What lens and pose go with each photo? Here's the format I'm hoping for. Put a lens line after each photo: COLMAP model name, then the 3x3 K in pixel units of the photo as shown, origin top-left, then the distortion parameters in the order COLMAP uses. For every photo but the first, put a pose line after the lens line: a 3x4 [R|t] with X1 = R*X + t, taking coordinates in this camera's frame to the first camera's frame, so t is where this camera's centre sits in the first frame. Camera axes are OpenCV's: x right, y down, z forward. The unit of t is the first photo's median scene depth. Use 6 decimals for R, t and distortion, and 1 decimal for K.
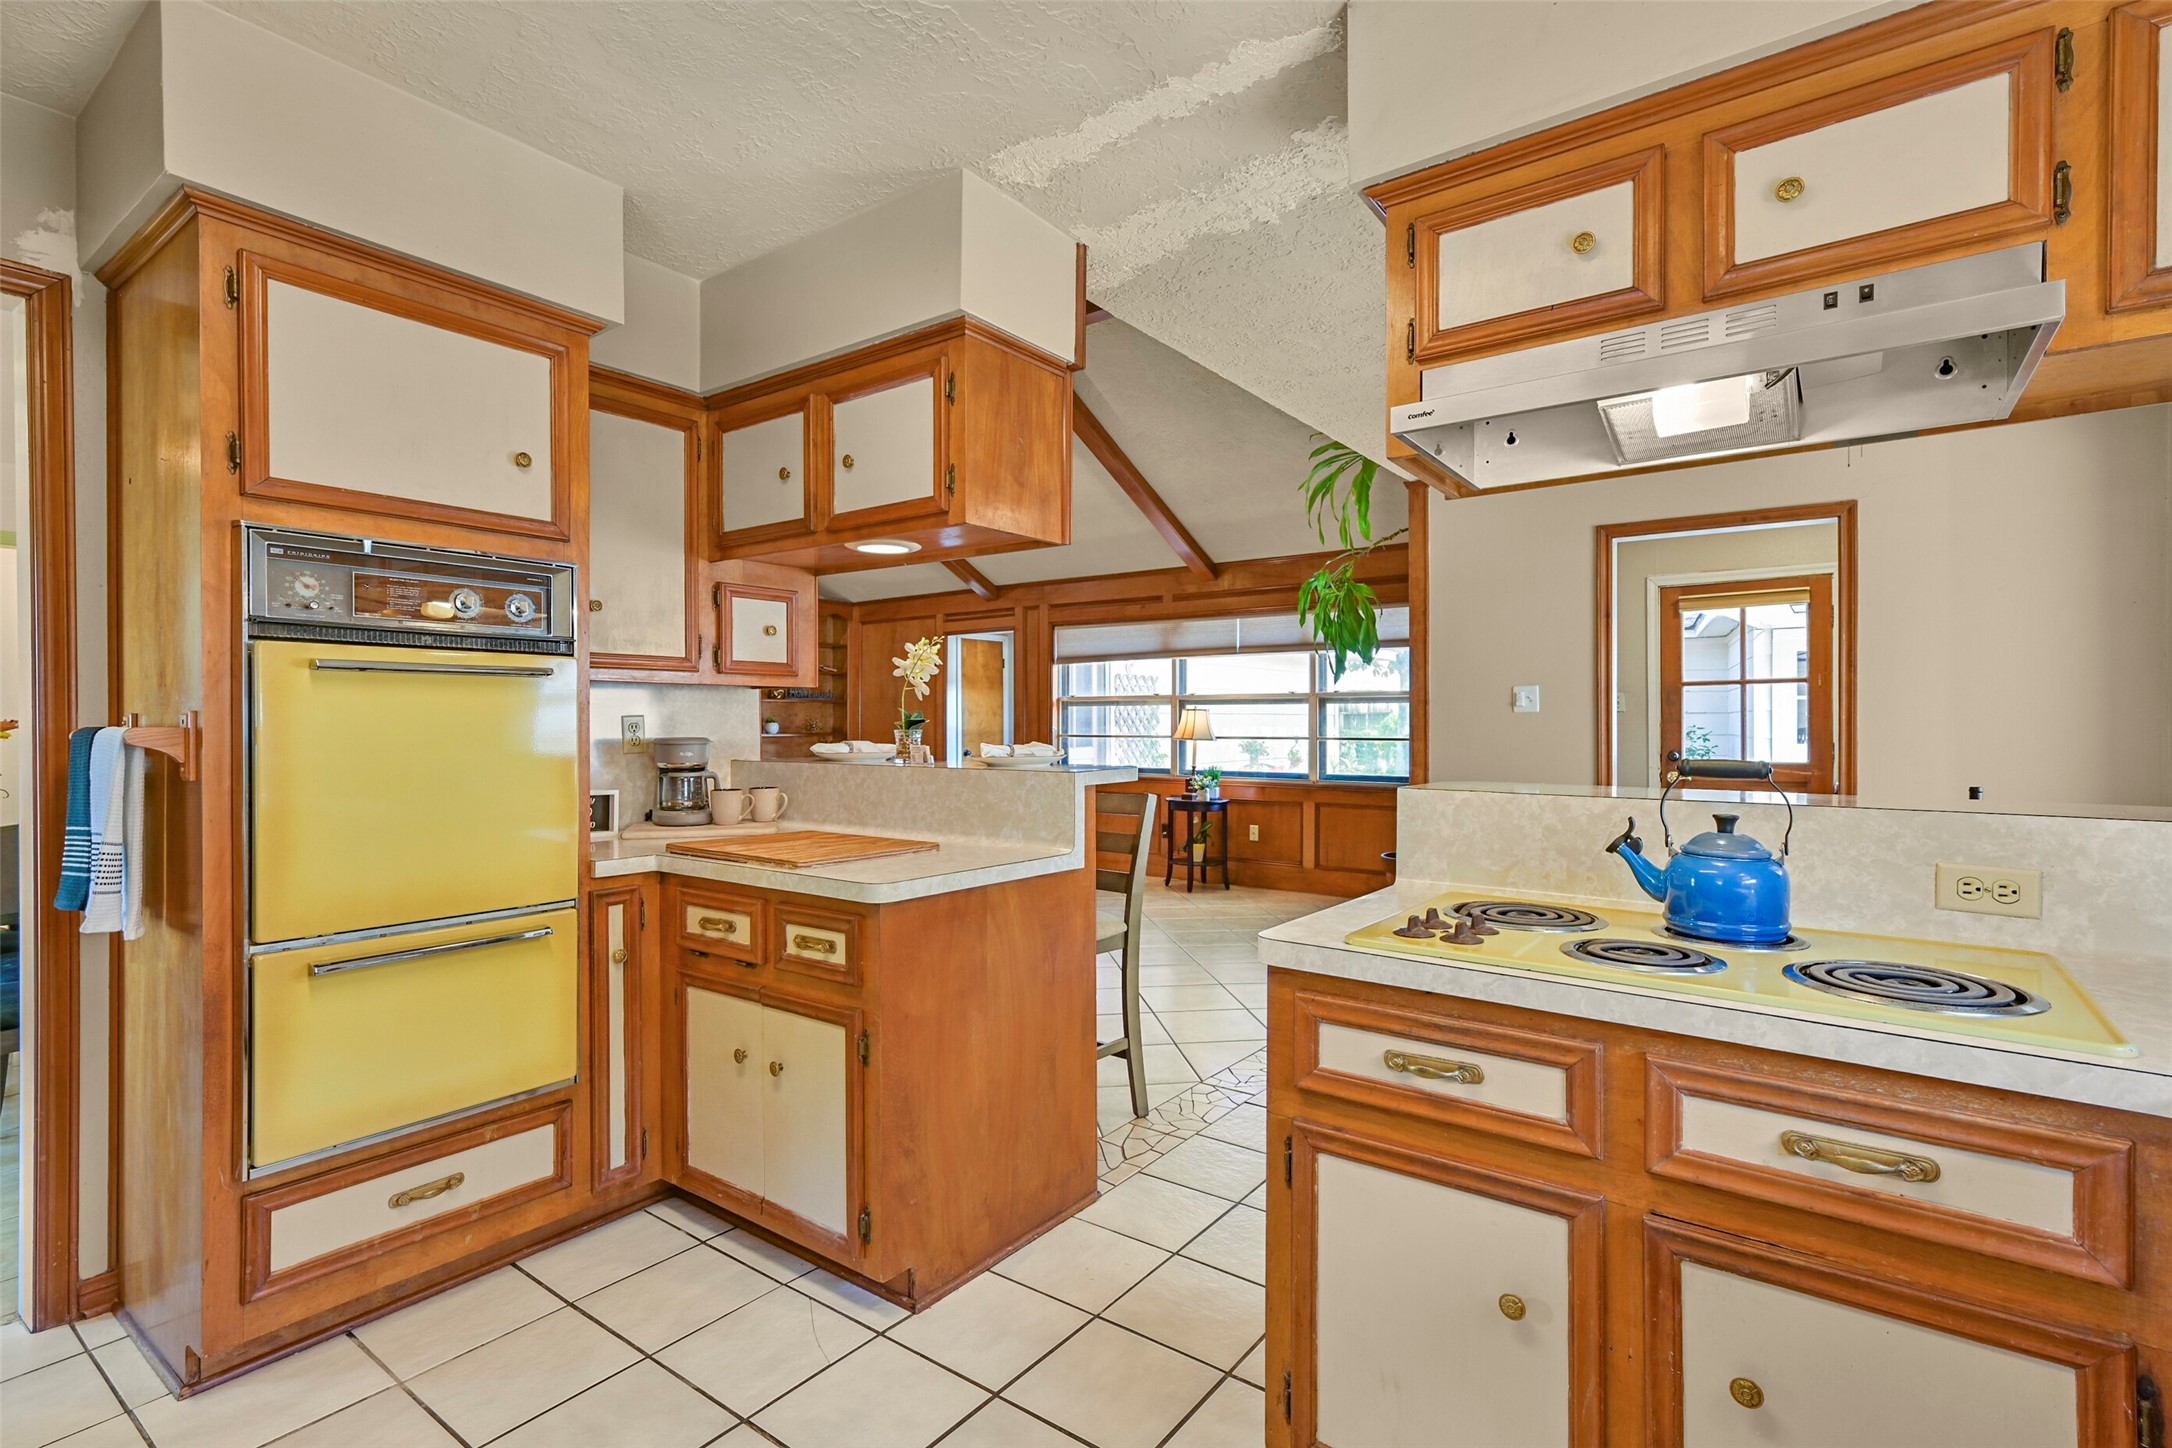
lens RADIAL K [[993.1, 0, 1108.0], [0, 993.1, 739.0], [0, 0, 1]] dist [0.008441, 0.000546]
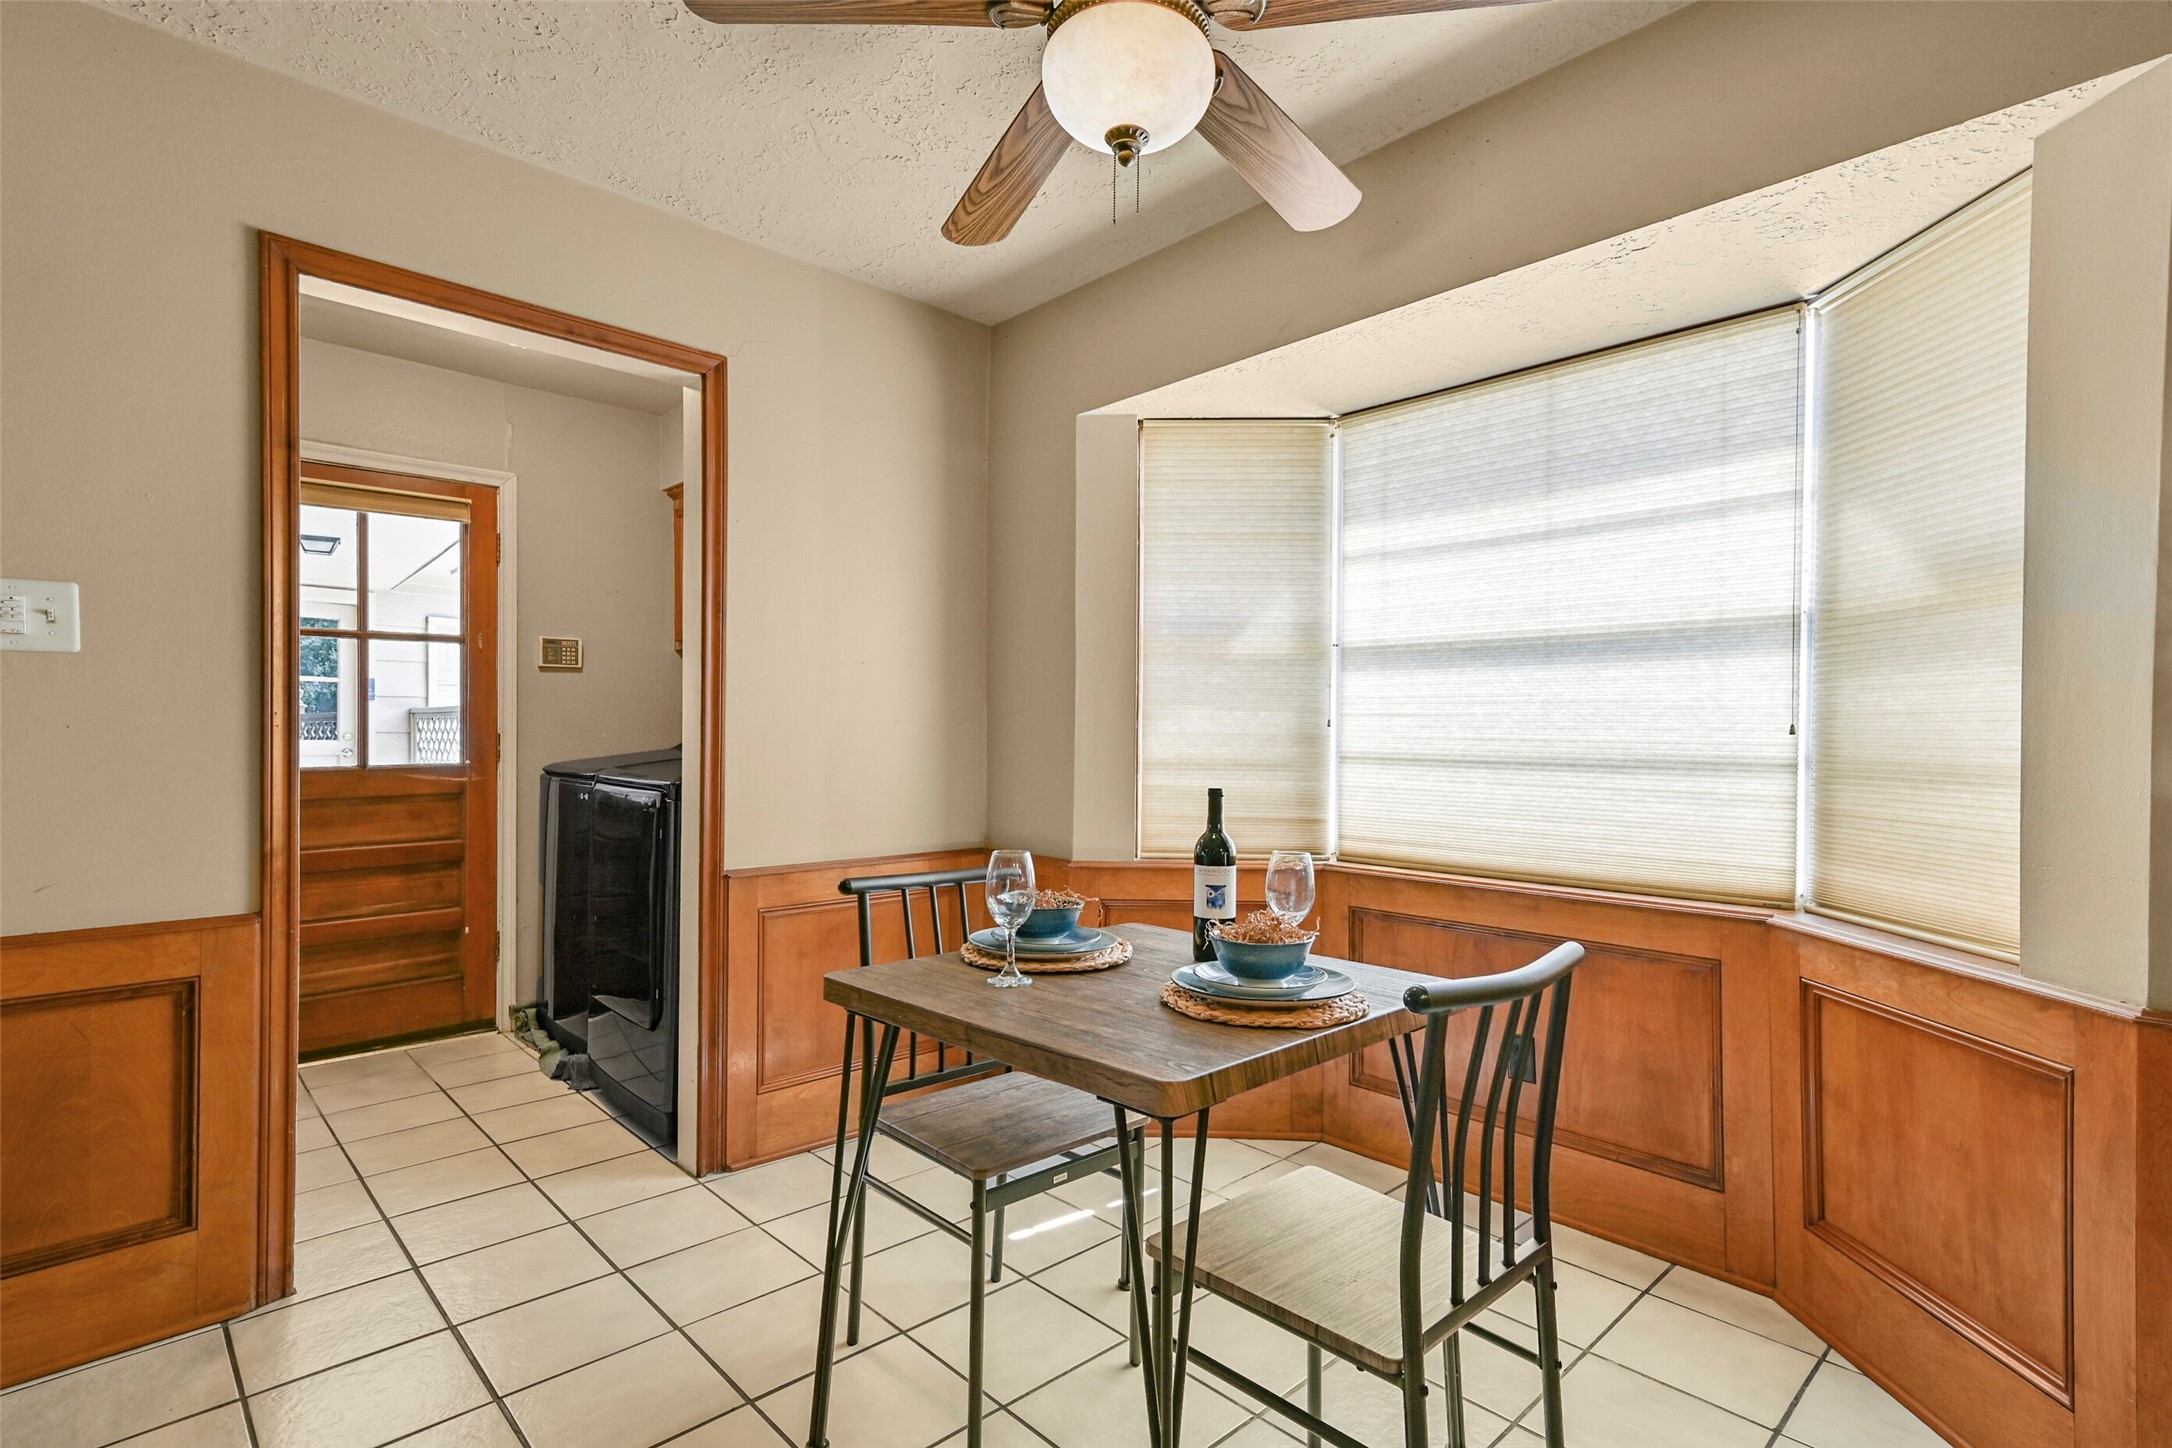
lens RADIAL K [[1044.7, 0, 1099.2], [0, 1044.7, 732.6], [0, 0, 1]] dist [0.016503, -0.000178]
pose [[0.185009, -0.000540, 0.982737, 0.064859], [0.006657, 0.999978, -0.000704, 0.003465], [-0.982714, 0.006672, 0.185008, 0.353803]]
